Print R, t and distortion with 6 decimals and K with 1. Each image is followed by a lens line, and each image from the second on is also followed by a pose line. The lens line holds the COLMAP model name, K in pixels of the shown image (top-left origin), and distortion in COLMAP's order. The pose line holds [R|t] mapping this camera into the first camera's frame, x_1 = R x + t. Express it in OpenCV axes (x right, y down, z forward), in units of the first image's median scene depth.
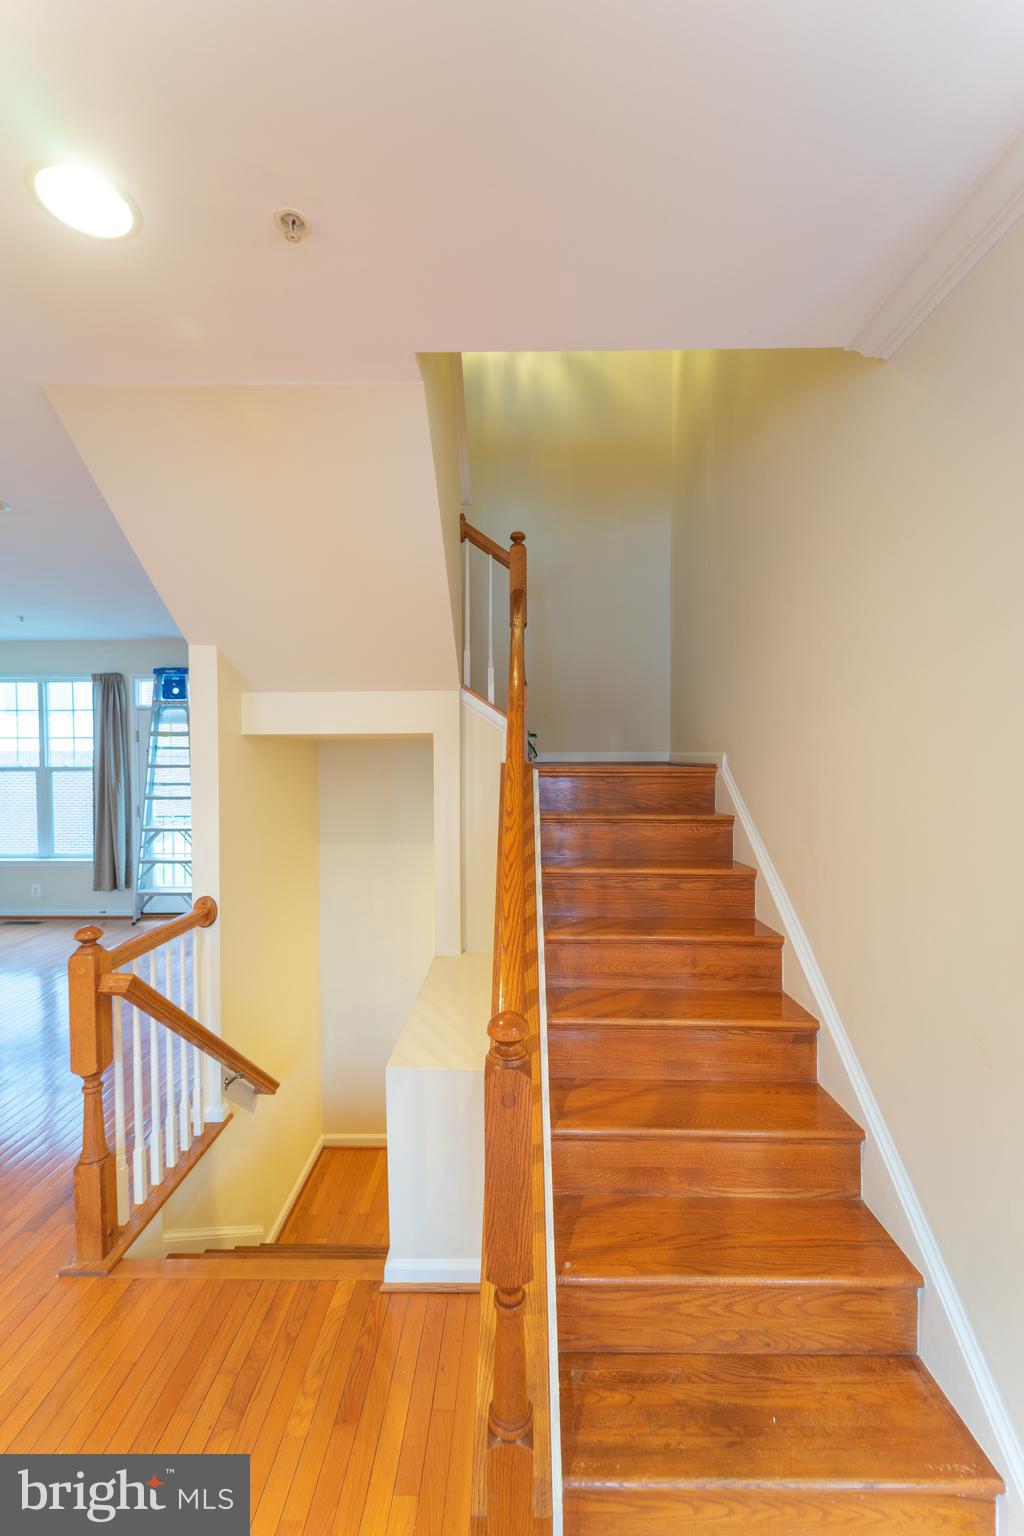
lens RADIAL K [[621.9, 0, 508.4], [0, 621.9, 761.7], [0, 0, 1]] dist [0.005867, -0.001473]
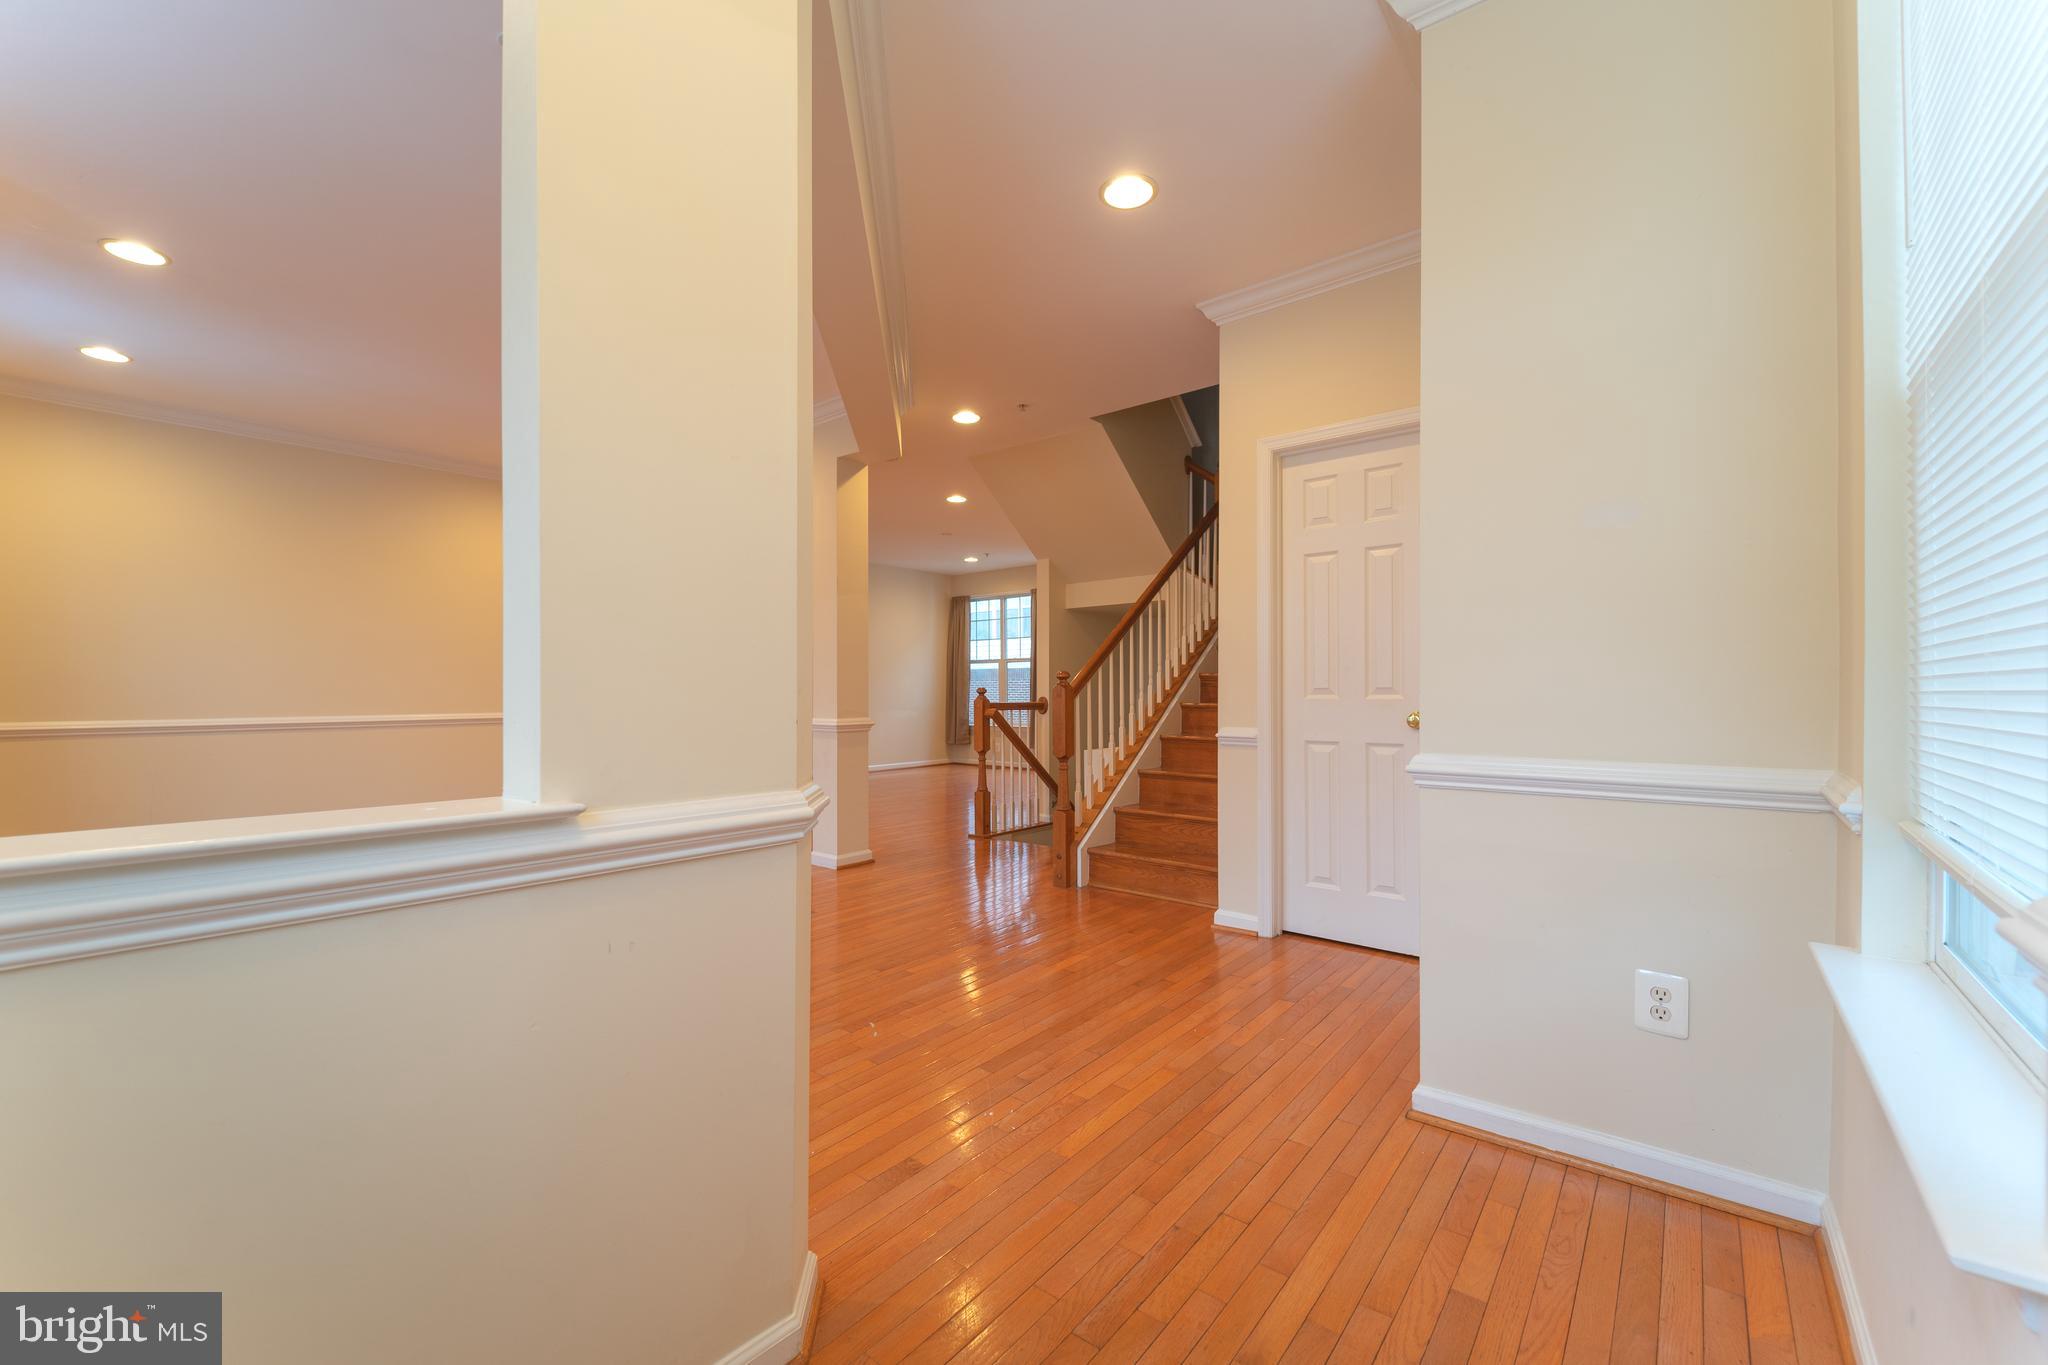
lens RADIAL K [[829.1, 0, 1029.0], [0, 829.1, 687.4], [0, 0, 1]] dist [0.005867, -0.001473]
pose [[0.789973, 0.001906, -0.613139, 0.930267], [-0.016360, 0.999705, -0.017972, 0.226751], [0.612924, 0.024228, 0.789771, -0.902208]]
